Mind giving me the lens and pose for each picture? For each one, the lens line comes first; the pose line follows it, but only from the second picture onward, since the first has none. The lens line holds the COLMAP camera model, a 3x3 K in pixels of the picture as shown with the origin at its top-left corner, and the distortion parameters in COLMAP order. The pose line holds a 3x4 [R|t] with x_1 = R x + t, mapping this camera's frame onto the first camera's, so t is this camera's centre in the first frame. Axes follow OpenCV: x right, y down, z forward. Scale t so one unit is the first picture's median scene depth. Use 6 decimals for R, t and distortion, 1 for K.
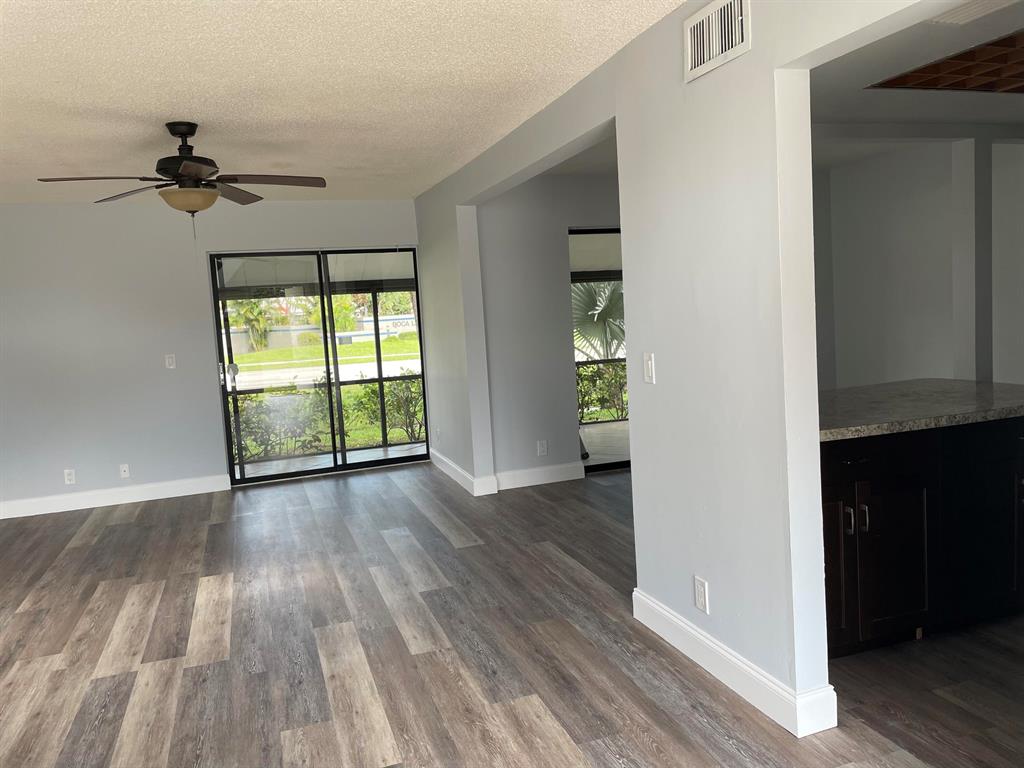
lens RADIAL K [[772.4, 0, 508.5], [0, 772.4, 377.8], [0, 0, 1]] dist [0.076593, -0.103370]
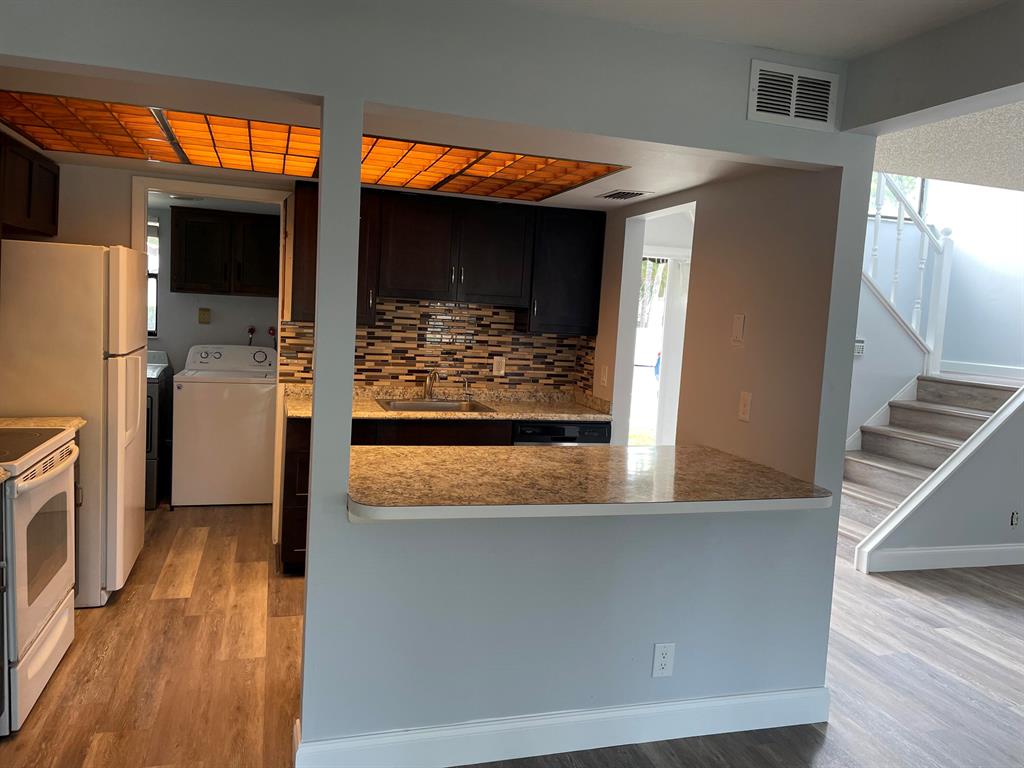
lens RADIAL K [[781.7, 0, 512.0], [0, 781.7, 384.0], [0, 0, 1]] dist [0.109634, -0.120938]
pose [[-0.999559, 0.007912, 0.028627, 0.447272], [0.013268, 0.981297, 0.192042, -0.219140], [-0.026572, 0.192337, -0.980969, 1.667403]]
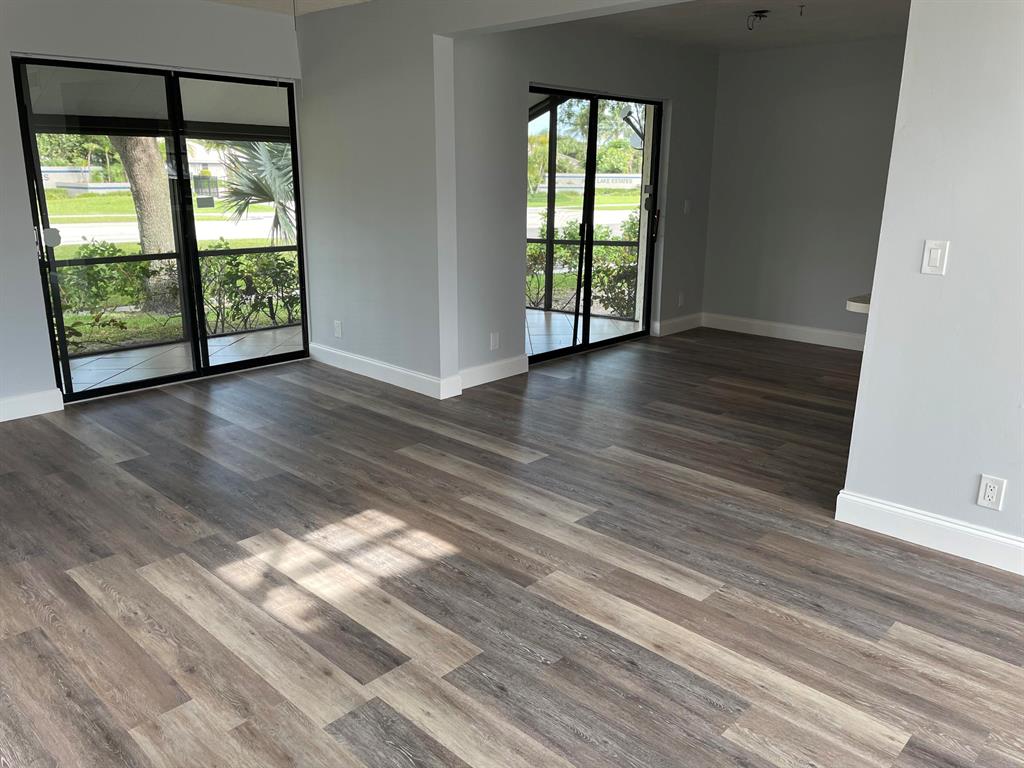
lens RADIAL K [[772.4, 0, 508.5], [0, 772.4, 377.8], [0, 0, 1]] dist [0.076593, -0.103370]
pose [[0.883740, -0.051846, 0.465097, -0.578337], [-0.021119, 0.988413, 0.150311, -0.000395], [-0.467501, -0.142659, 0.872405, 0.345083]]
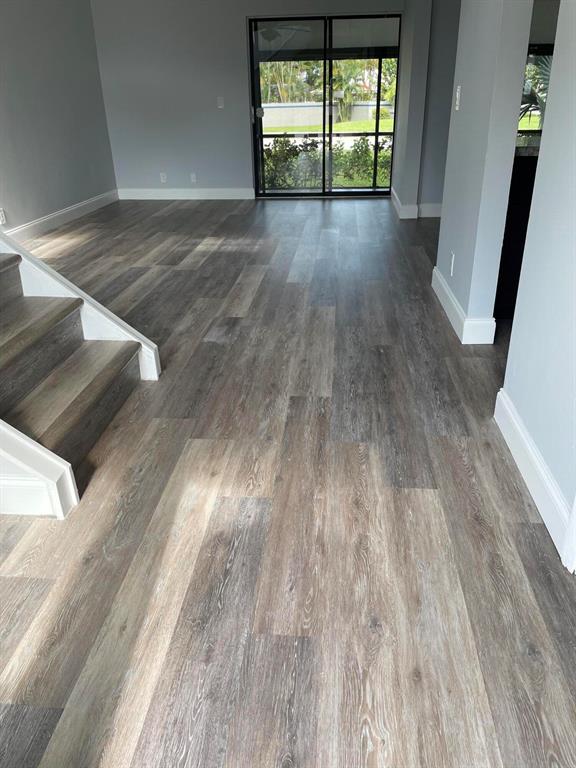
lens RADIAL K [[579.3, 0, 288.0], [0, 579.3, 384.0], [0, 0, 1]] dist [0.076593, -0.103370]
pose [[0.914429, 0.214816, -0.343035, 0.307625], [-0.074760, 0.922594, 0.378460, 0.069503], [0.397781, -0.320429, 0.859707, -0.132476]]
